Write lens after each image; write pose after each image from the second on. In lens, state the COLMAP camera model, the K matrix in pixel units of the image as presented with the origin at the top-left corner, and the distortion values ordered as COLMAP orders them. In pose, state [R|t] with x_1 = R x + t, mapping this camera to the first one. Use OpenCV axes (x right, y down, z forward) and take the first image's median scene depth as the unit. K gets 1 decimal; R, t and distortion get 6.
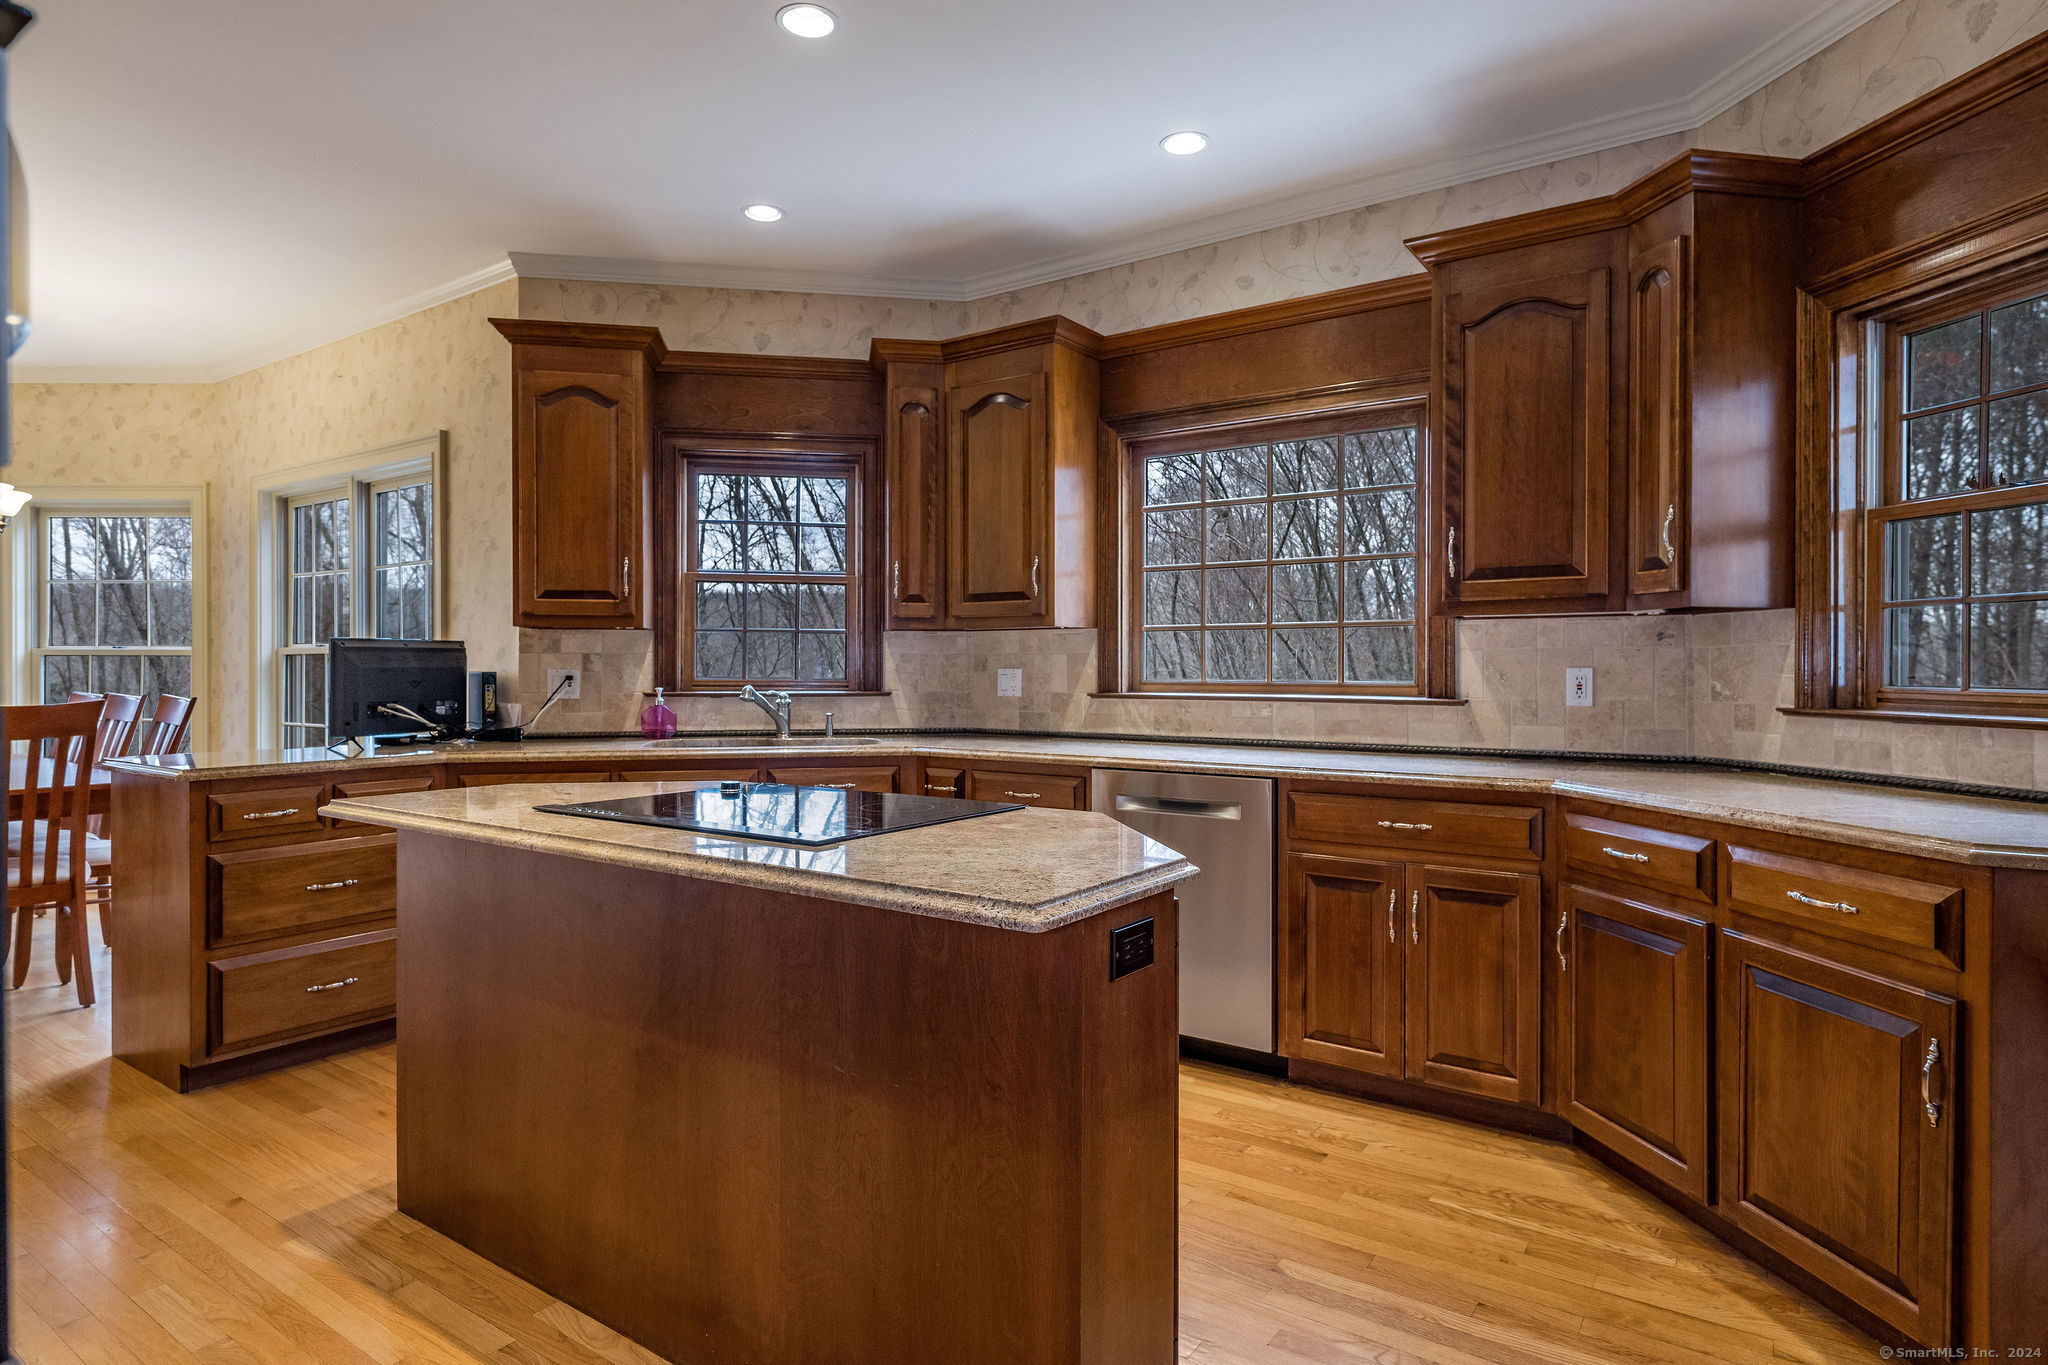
lens RADIAL K [[1103.4, 0, 1067.2], [0, 1103.4, 676.8], [0, 0, 1]] dist [0.002473, -0.004261]
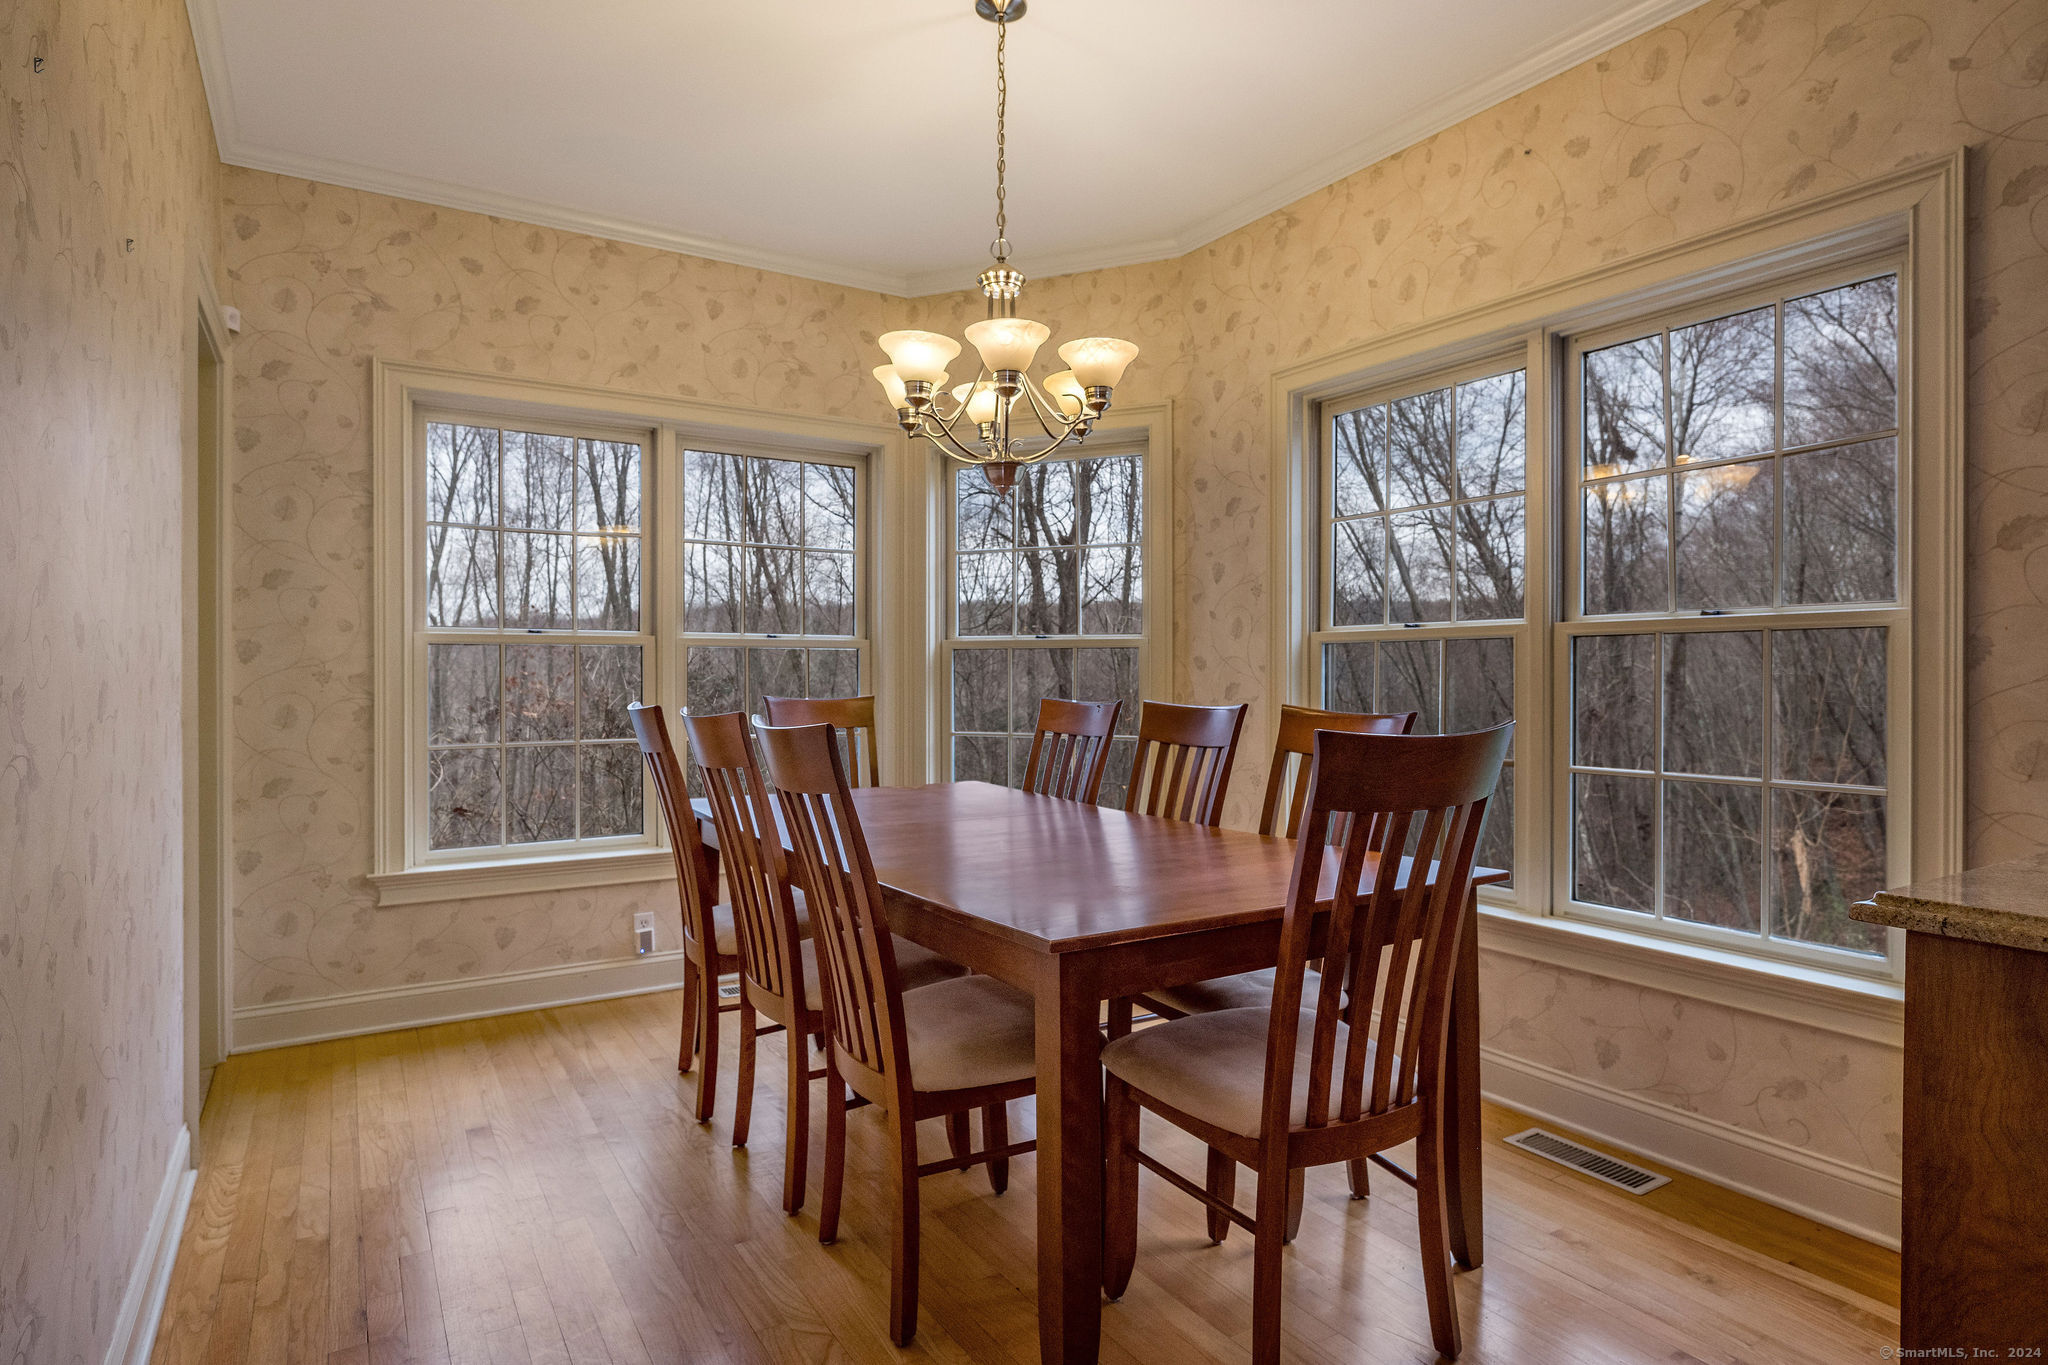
lens RADIAL K [[1103.4, 0, 1039.6], [0, 1103.4, 684.8], [0, 0, 1]] dist [0.002473, -0.004261]
pose [[0.916854, 0.004663, -0.399196, -0.906985], [-0.002689, 0.999981, 0.005506, 0.001310], [0.399214, -0.003974, 0.916849, 0.512431]]
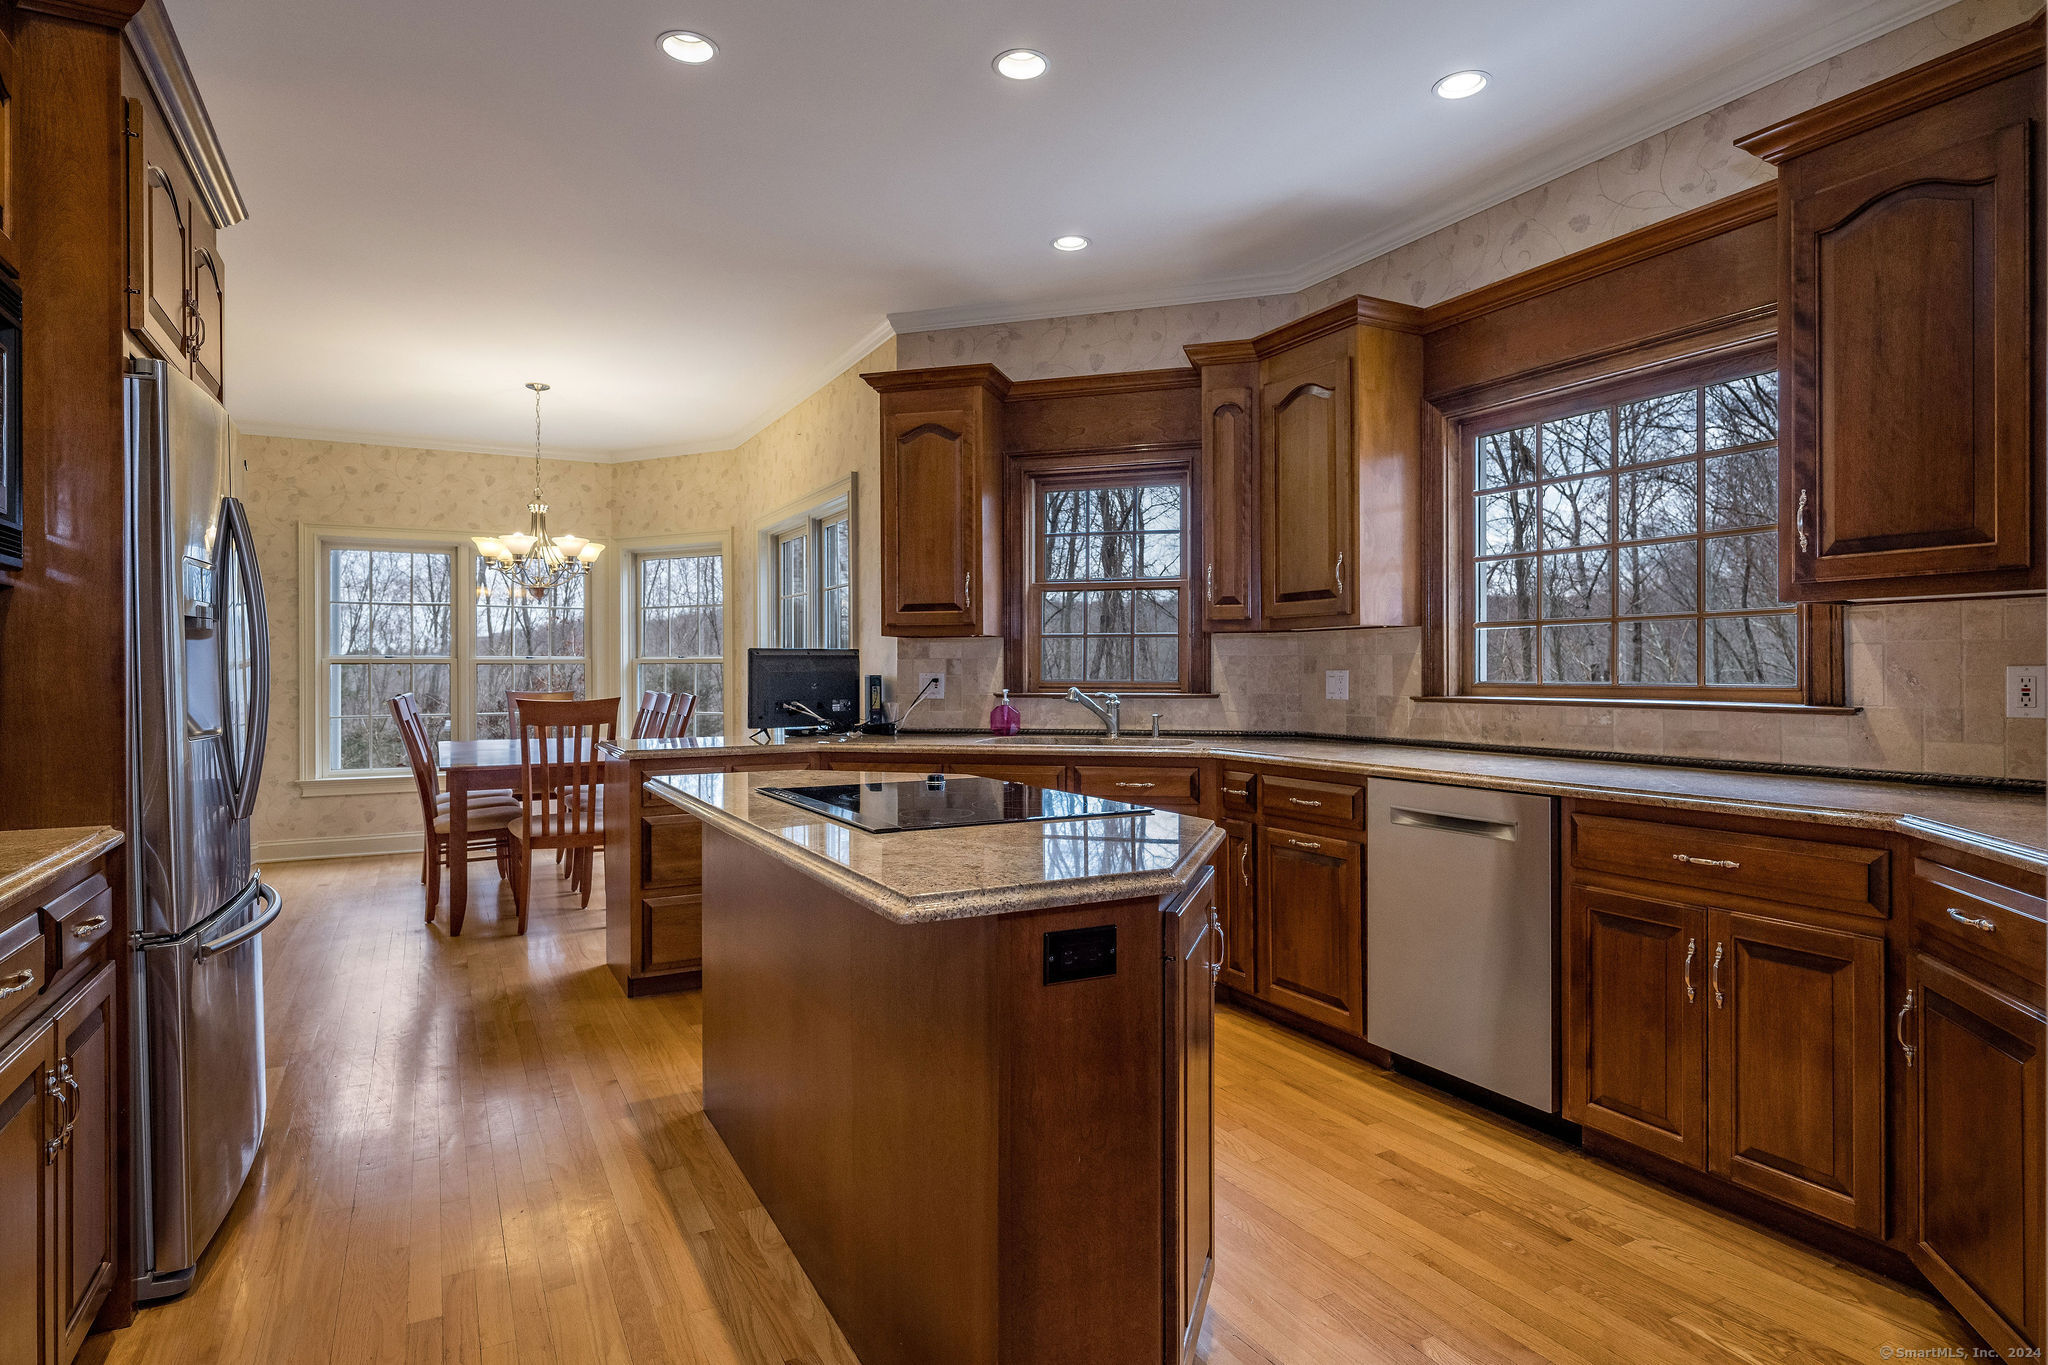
lens RADIAL K [[1103.4, 0, 1042.3], [0, 1103.4, 676.3], [0, 0, 1]] dist [0.002473, -0.004261]
pose [[0.892674, -0.002463, -0.450697, 0.179789], [0.001544, 0.999996, -0.002407, -0.000324], [0.450701, 0.001453, 0.892674, 0.038843]]
